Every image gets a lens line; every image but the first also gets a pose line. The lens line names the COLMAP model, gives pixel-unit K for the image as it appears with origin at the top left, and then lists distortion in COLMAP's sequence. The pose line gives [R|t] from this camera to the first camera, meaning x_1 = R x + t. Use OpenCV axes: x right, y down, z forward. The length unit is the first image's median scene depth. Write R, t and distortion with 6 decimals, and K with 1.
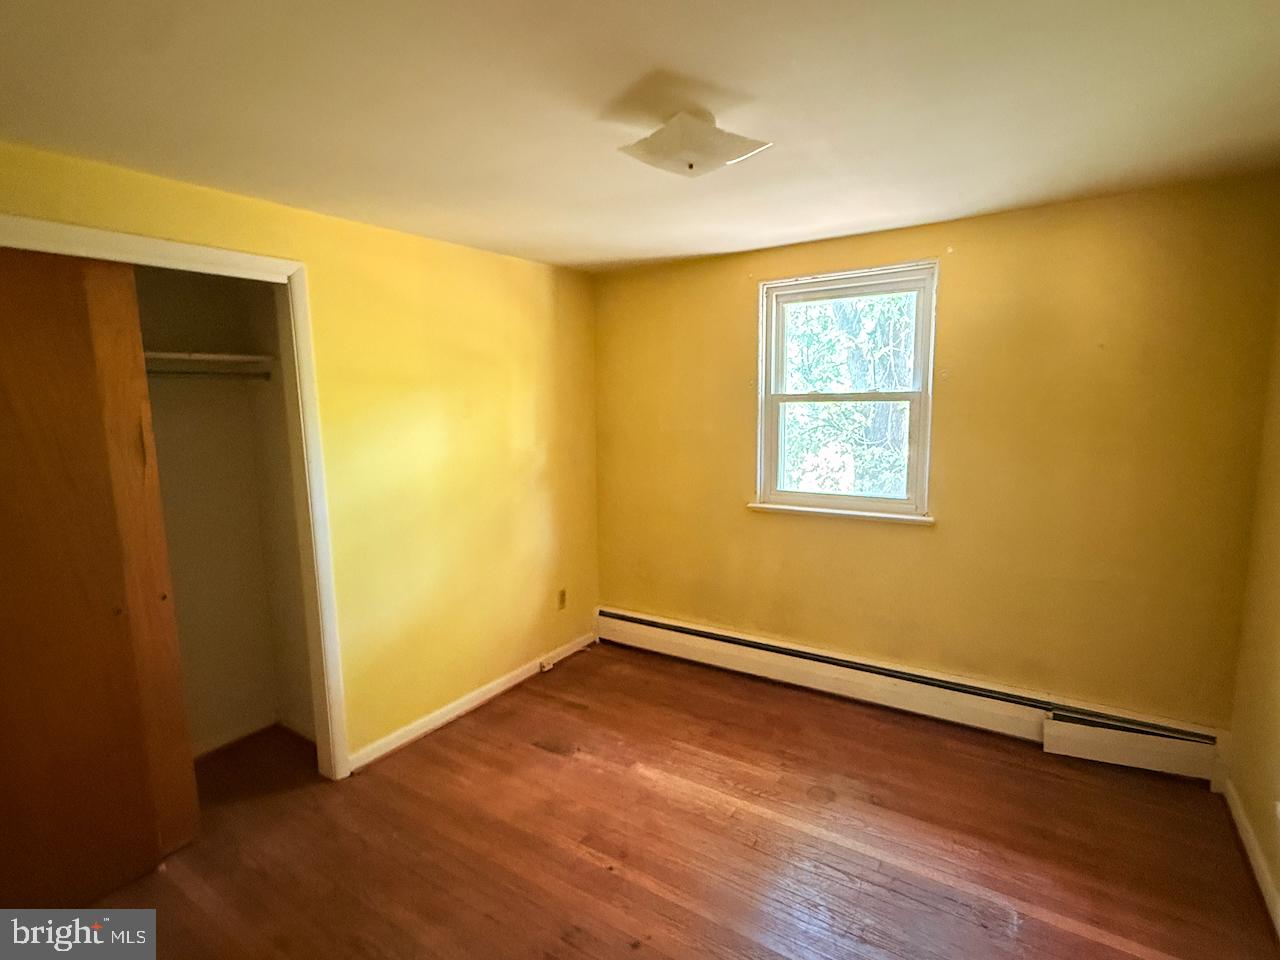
lens RADIAL K [[644.6, 0, 640.0], [0, 644.6, 480.0], [0, 0, 1]] dist [-0.000824, -0.000234]
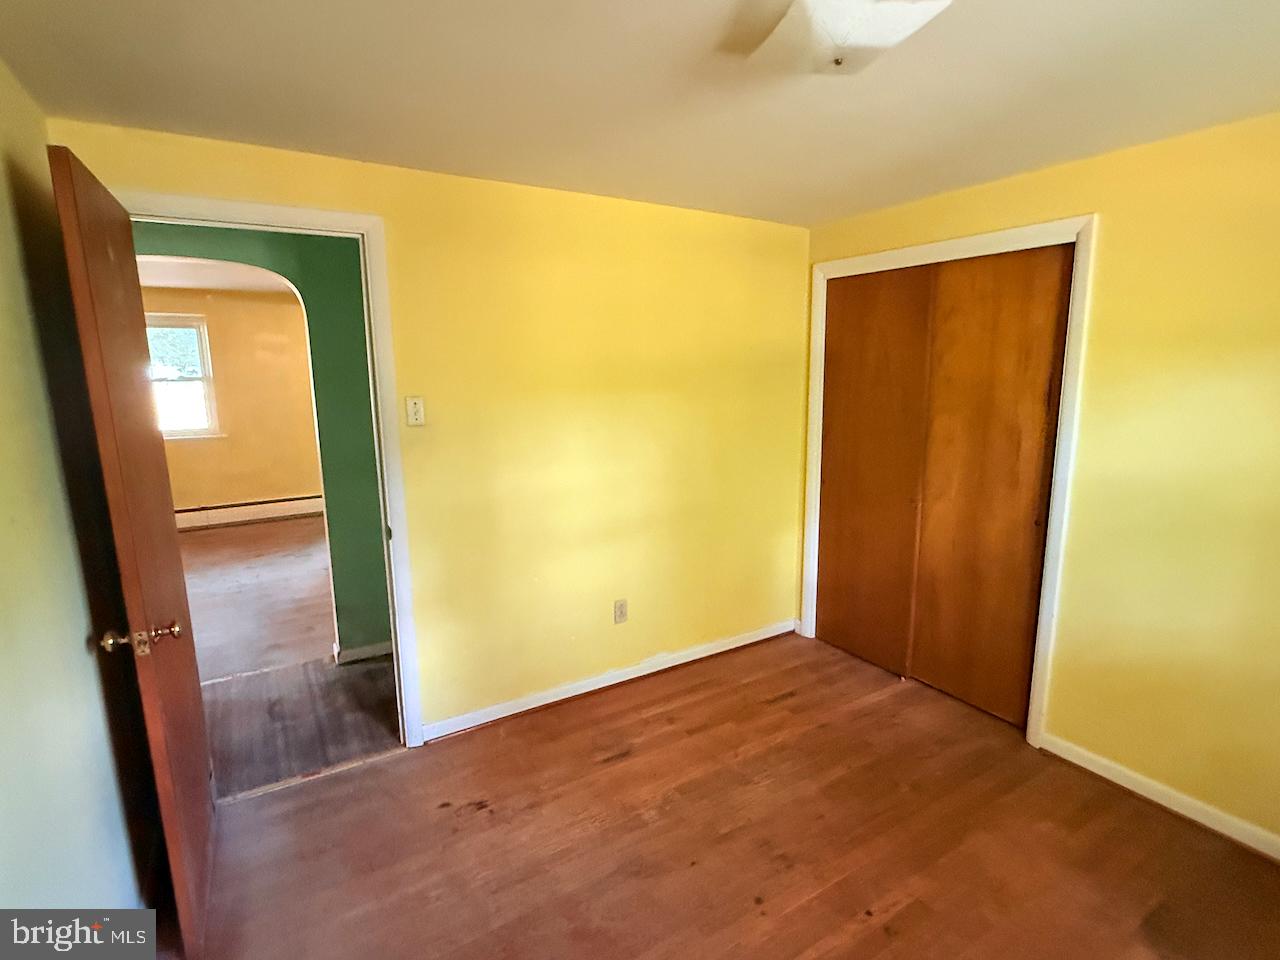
lens RADIAL K [[644.6, 0, 640.0], [0, 644.6, 480.0], [0, 0, 1]] dist [-0.000824, -0.000234]
pose [[-0.423049, 0.182566, -0.887524, 0.674327], [-0.101029, 0.963881, 0.246429, -0.128505], [0.900457, 0.193917, -0.389325, 0.854324]]
